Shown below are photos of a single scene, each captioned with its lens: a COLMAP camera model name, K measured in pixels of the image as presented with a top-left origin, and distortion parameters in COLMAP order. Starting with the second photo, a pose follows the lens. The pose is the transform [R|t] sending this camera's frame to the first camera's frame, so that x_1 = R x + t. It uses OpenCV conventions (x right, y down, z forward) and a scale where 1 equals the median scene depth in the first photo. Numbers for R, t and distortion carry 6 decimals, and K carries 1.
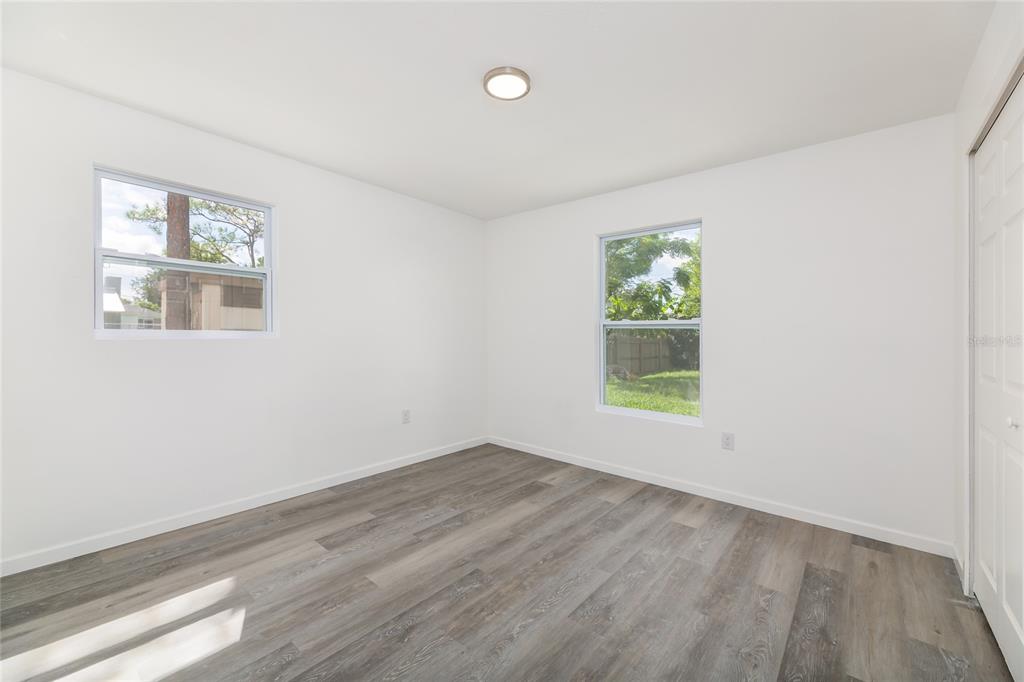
lens RADIAL K [[406.7, 0, 512.0], [0, 406.7, 341.0], [0, 0, 1]] dist [-0.000646, -0.000151]
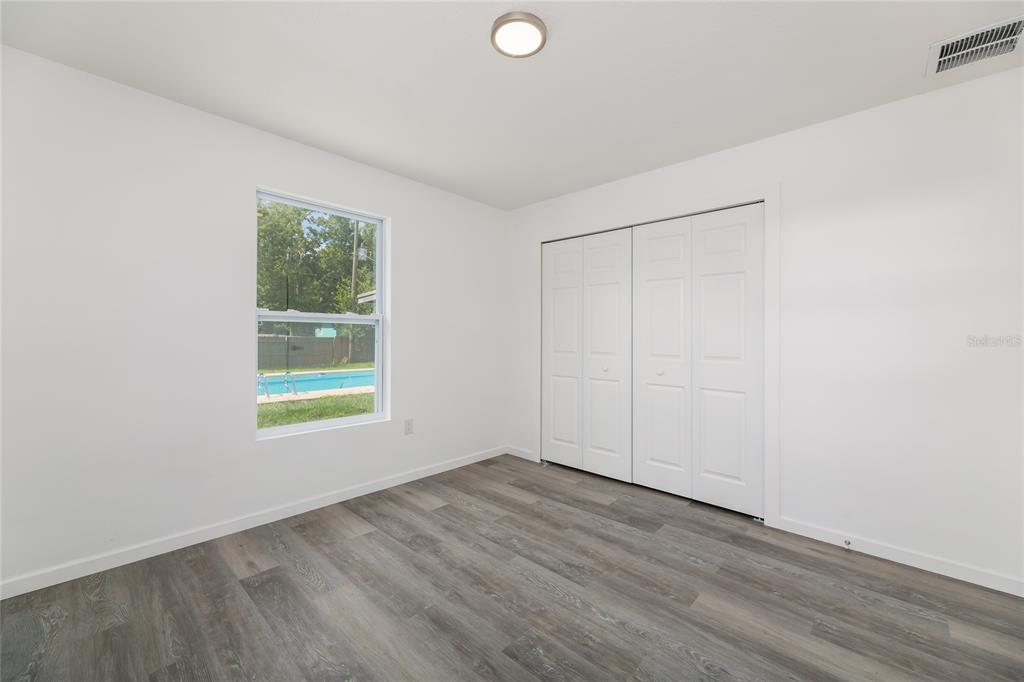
lens RADIAL K [[415.1, 0, 511.5], [0, 415.1, 336.7], [0, 0, 1]] dist [-0.000111, -0.000289]
pose [[0.054729, -0.020733, 0.998286, -0.664907], [0.006750, 0.999769, 0.020393, -0.022517], [-0.998478, 0.005622, 0.054856, 0.754734]]
